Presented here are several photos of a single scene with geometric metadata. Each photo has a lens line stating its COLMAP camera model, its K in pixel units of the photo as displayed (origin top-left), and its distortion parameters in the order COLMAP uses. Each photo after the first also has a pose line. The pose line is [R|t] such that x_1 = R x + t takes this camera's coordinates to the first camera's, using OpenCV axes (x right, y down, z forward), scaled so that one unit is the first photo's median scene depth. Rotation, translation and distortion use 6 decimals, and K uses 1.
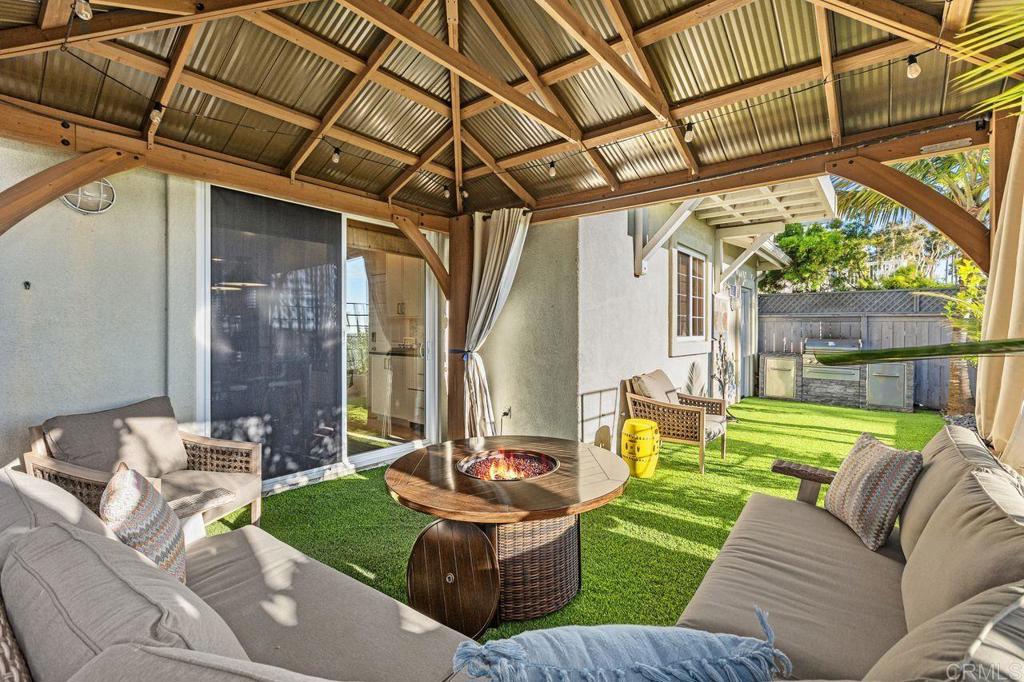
lens RADIAL K [[452.1, 0, 515.8], [0, 452.1, 330.6], [0, 0, 1]] dist [-0.000874, -0.000231]
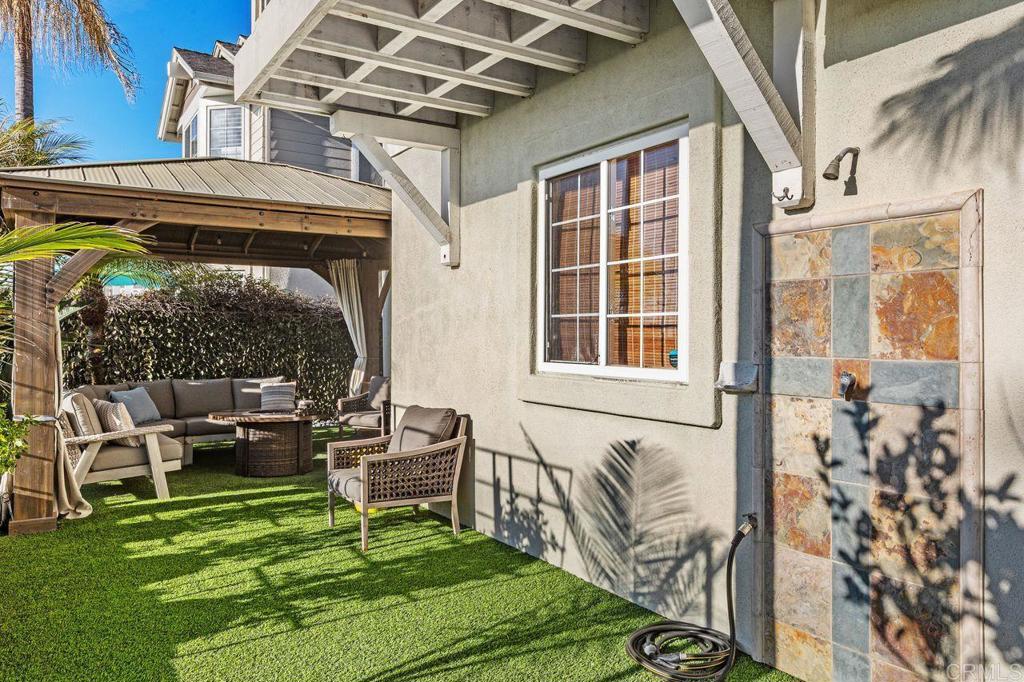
lens RADIAL K [[731.4, 0, 516.1], [0, 731.4, 339.5], [0, 0, 1]] dist [0.014036, 0.000071]
pose [[-0.300583, 0.002404, -0.953753, 0.809553], [-0.003489, 0.999987, 0.003620, -0.008802], [0.953749, 0.004416, -0.300570, 0.873798]]
